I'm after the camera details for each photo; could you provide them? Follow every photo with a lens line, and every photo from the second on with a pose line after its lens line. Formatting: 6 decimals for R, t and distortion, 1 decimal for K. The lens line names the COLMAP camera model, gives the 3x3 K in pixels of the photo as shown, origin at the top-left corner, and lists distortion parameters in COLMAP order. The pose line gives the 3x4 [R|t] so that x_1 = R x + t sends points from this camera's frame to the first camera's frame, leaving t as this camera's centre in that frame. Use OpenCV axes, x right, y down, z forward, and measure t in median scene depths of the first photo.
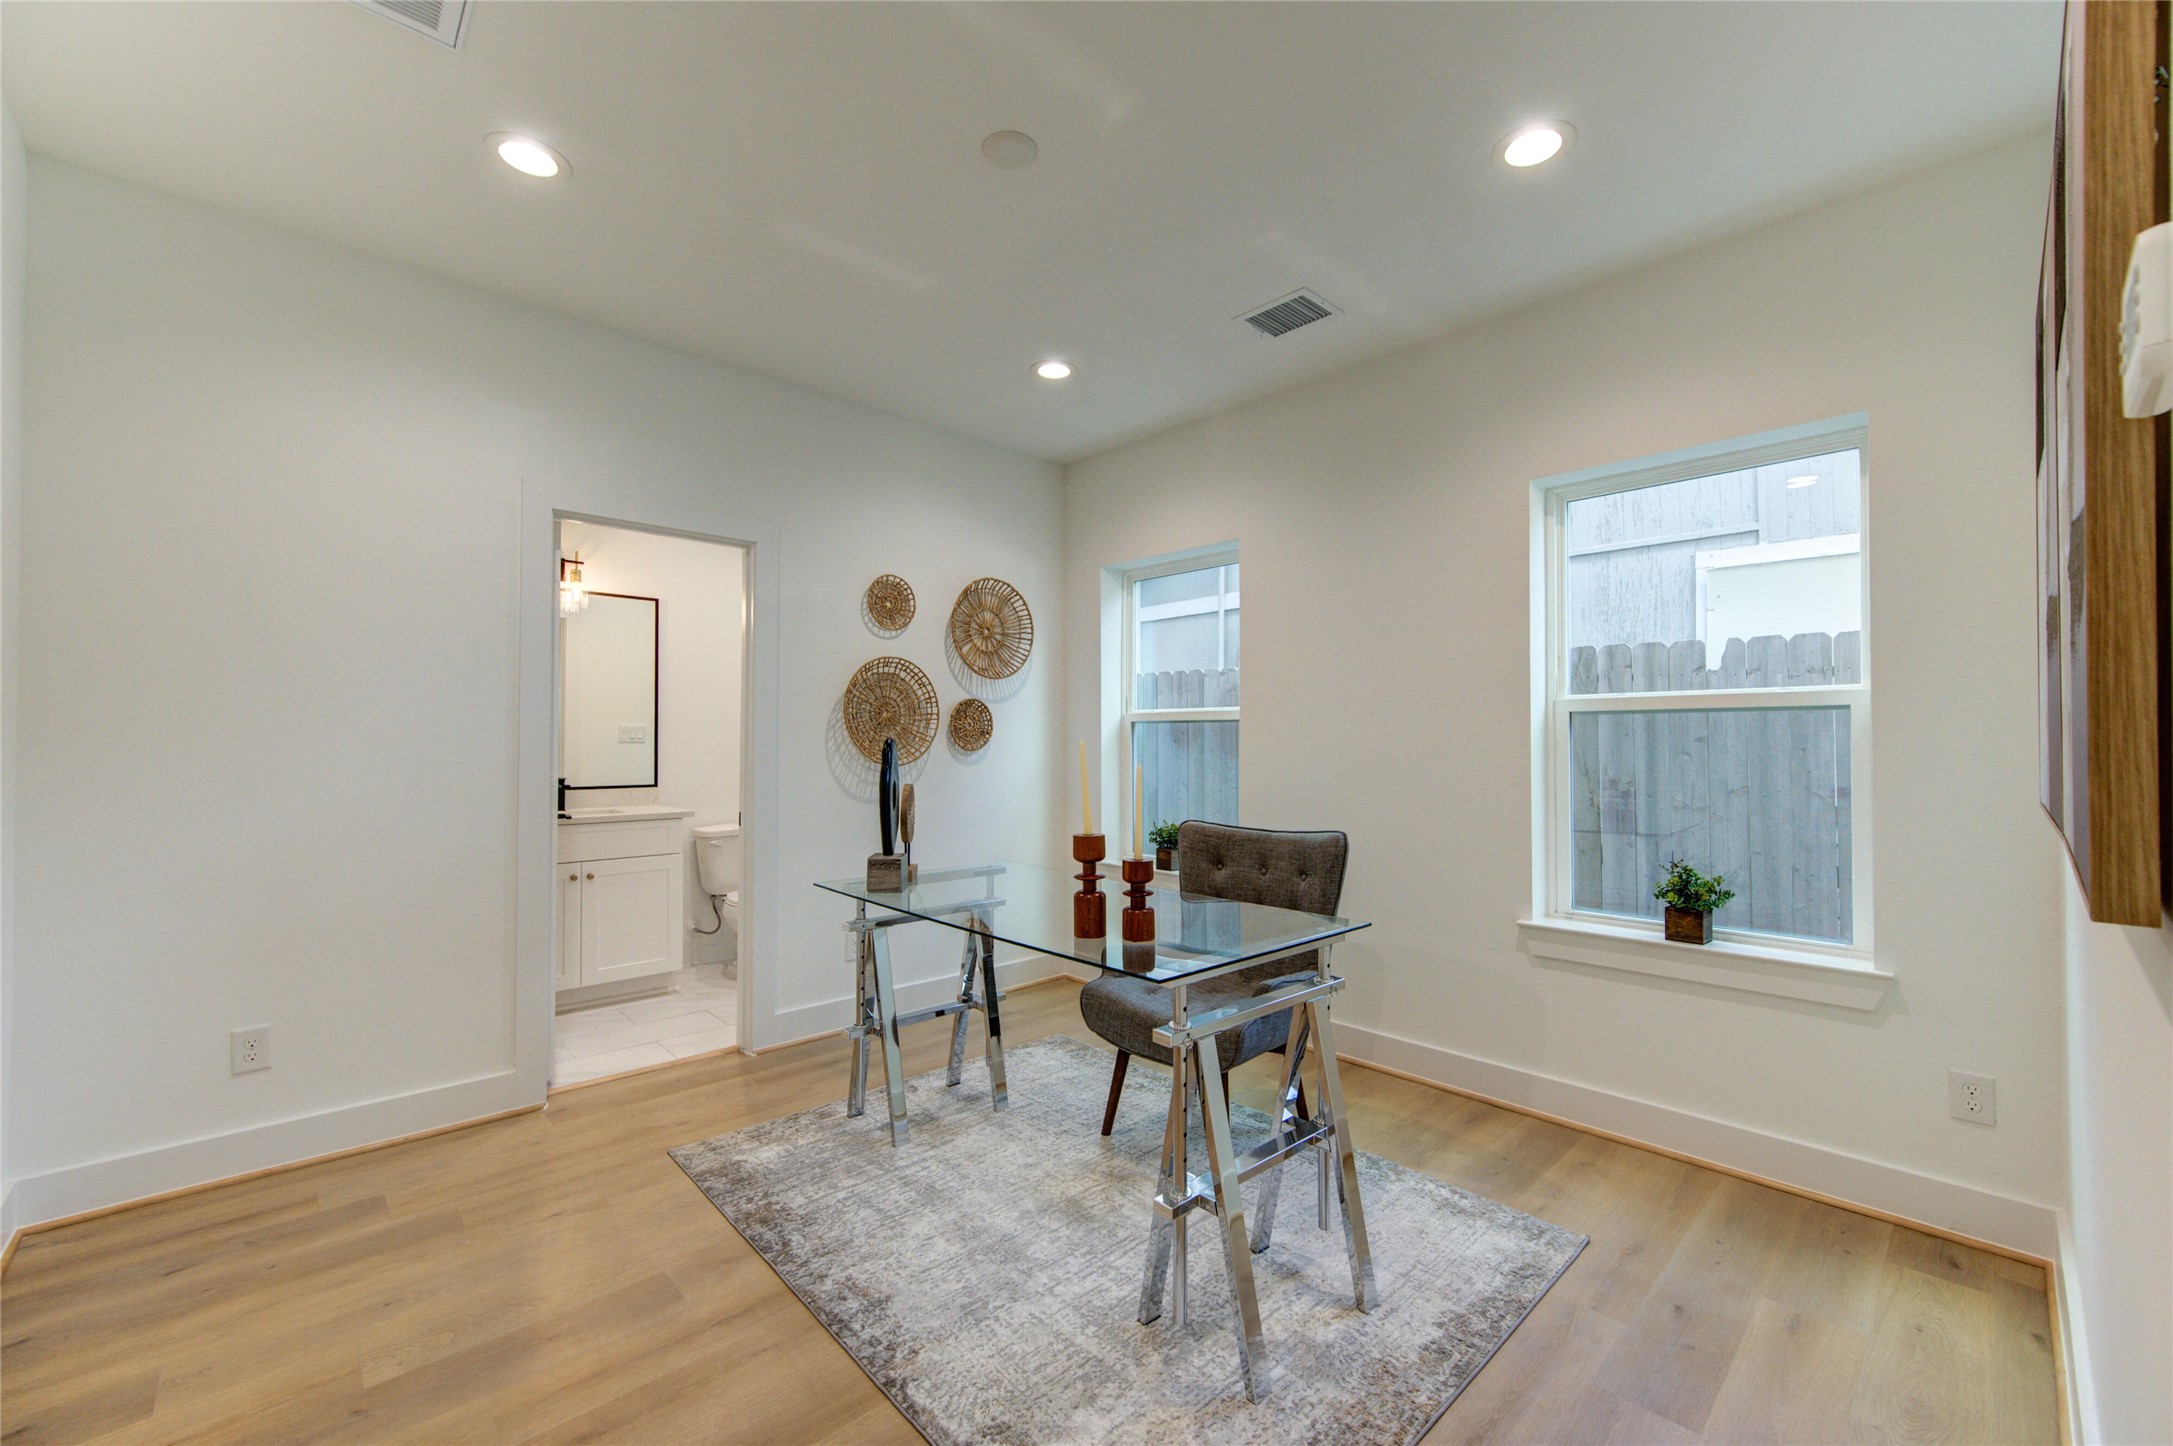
lens RADIAL K [[850.7, 0, 1093.2], [0, 850.7, 737.9], [0, 0, 1]] dist [-0.000577, 0.000200]
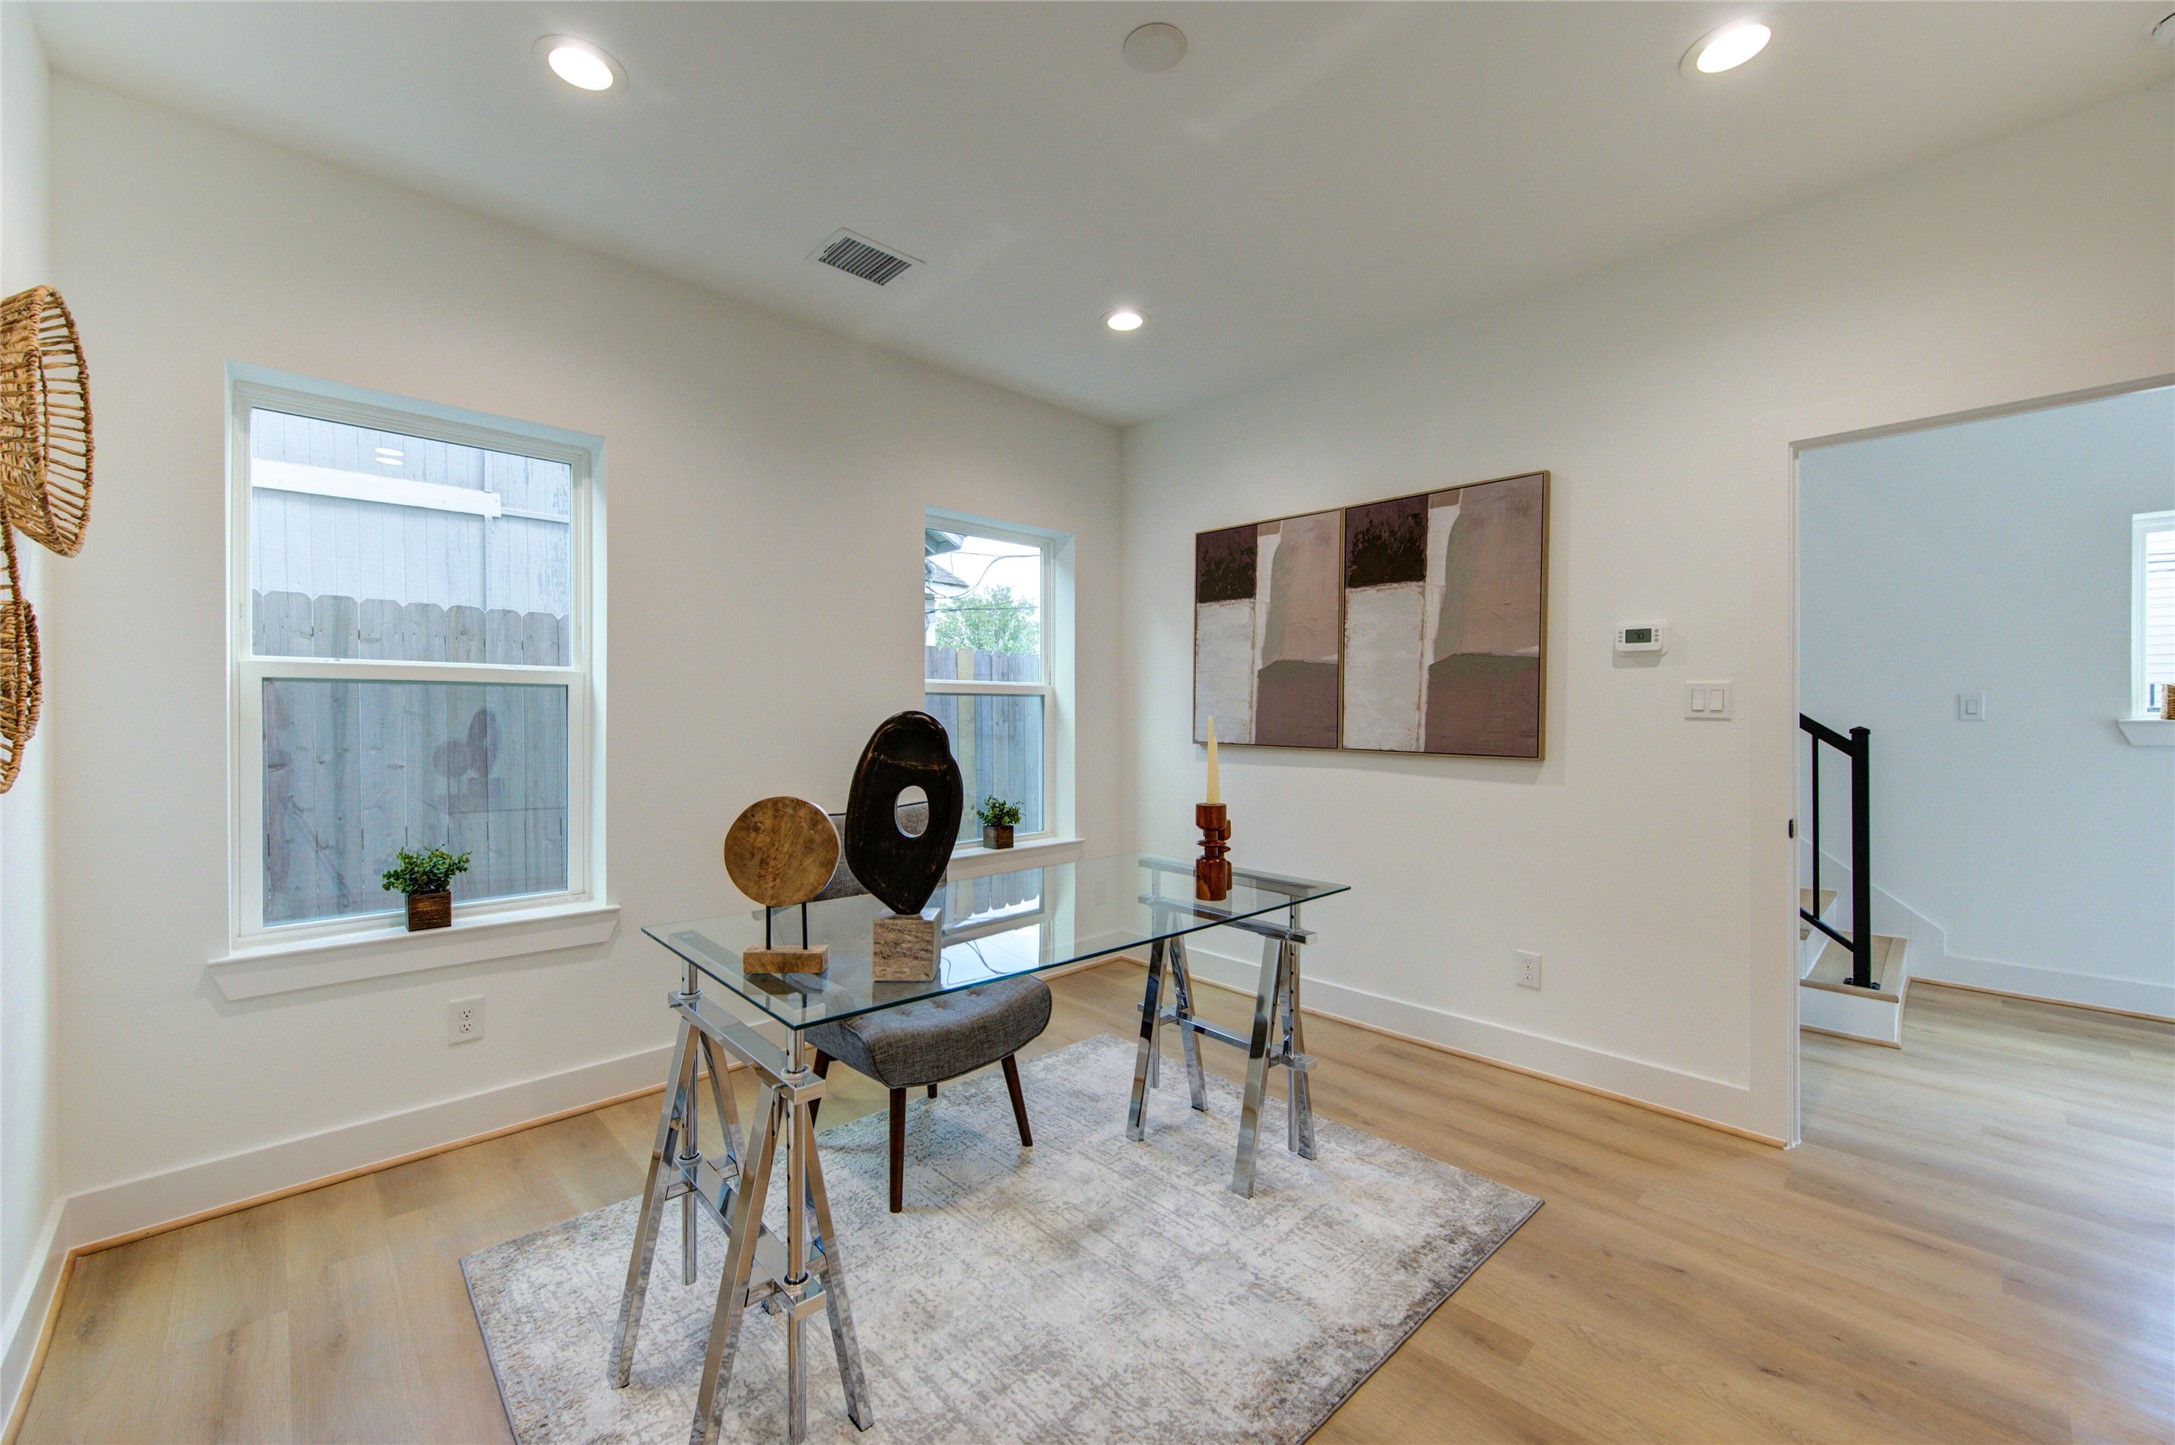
lens RADIAL K [[851.4, 0, 1072.9], [0, 851.4, 722.2], [0, 0, 1]] dist [-0.000577, 0.000200]
pose [[0.006973, -0.002626, 0.999972, -0.258761], [-0.006885, 0.999973, 0.002674, 0.003207], [-0.999952, -0.006903, 0.006954, 0.281166]]
